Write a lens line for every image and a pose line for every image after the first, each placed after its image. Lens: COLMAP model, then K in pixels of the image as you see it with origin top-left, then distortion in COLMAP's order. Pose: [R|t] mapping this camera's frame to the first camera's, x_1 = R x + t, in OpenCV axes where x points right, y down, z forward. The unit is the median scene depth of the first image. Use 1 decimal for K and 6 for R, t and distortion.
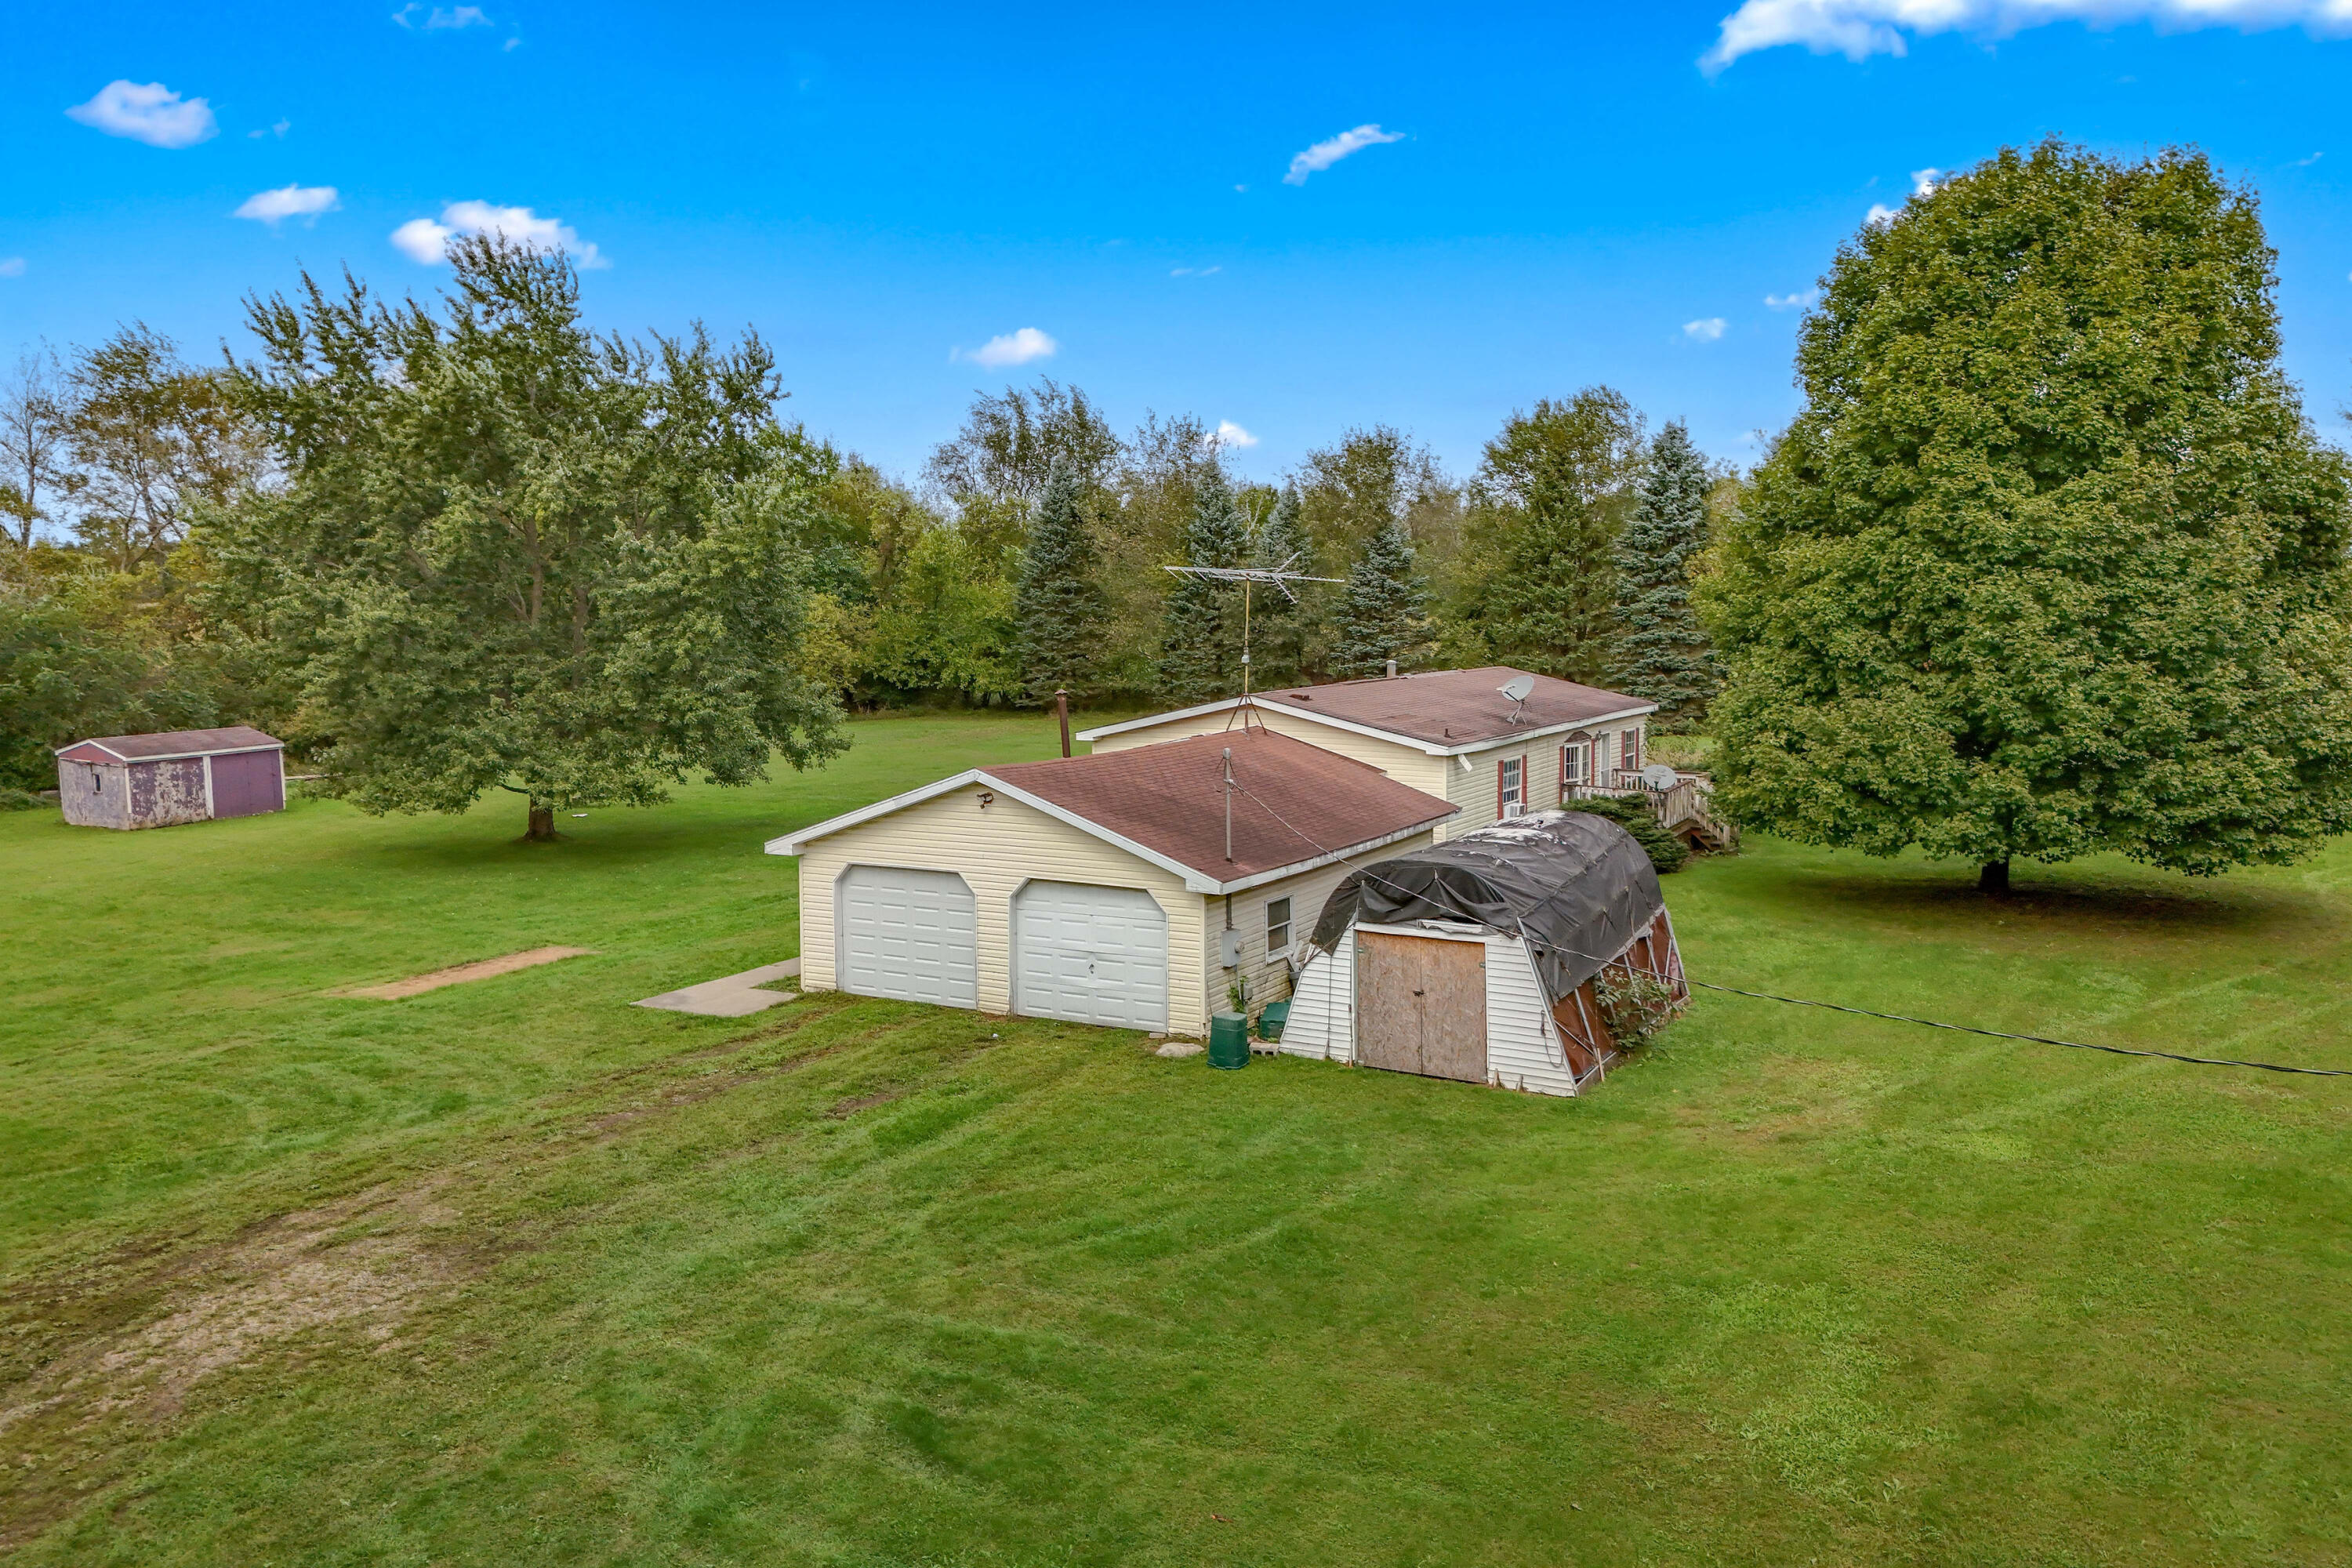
lens RADIAL K [[1723.7, 0, 1179.4], [0, 1723.7, 782.2], [0, 0, 1]] dist [0.082163, -0.077660]
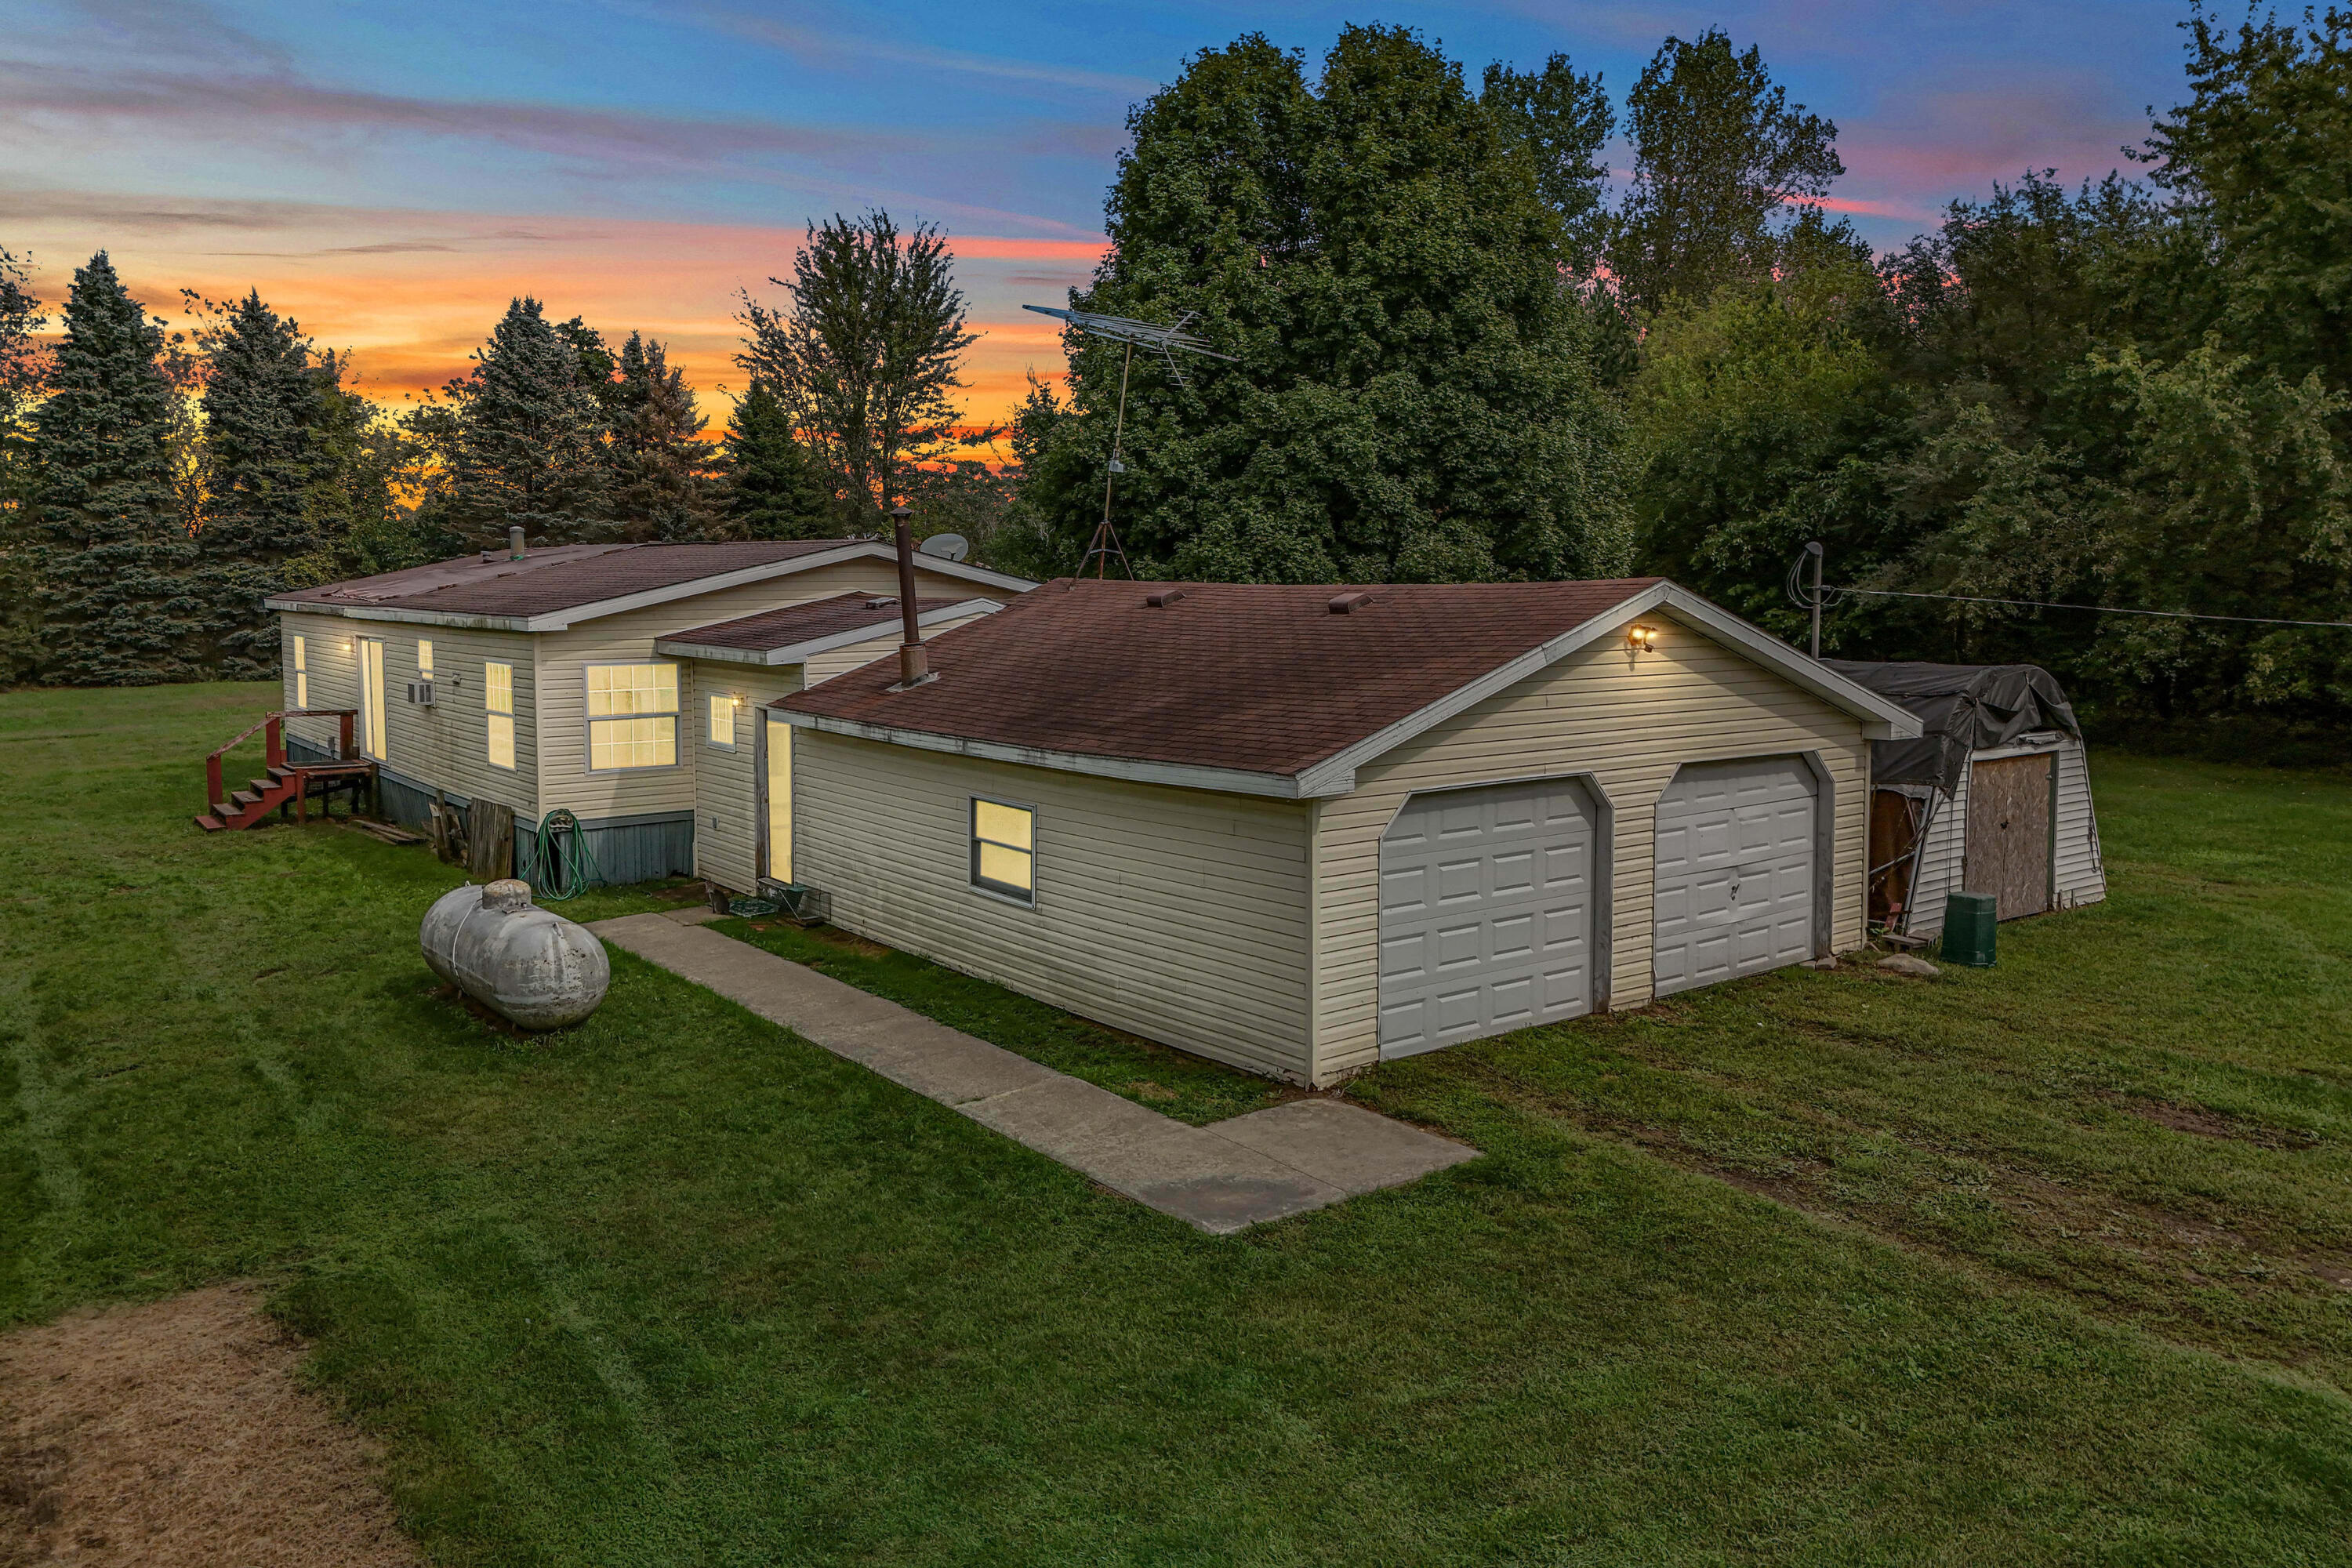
lens RADIAL K [[1723.7, 0, 1179.4], [0, 1723.7, 782.2], [0, 0, 1]] dist [0.082163, -0.077660]
pose [[0.395418, -0.103368, 0.912666, -0.236720], [0.093012, 0.993046, 0.072174, 0.000817], [-0.913780, 0.056350, 0.402282, 0.306671]]
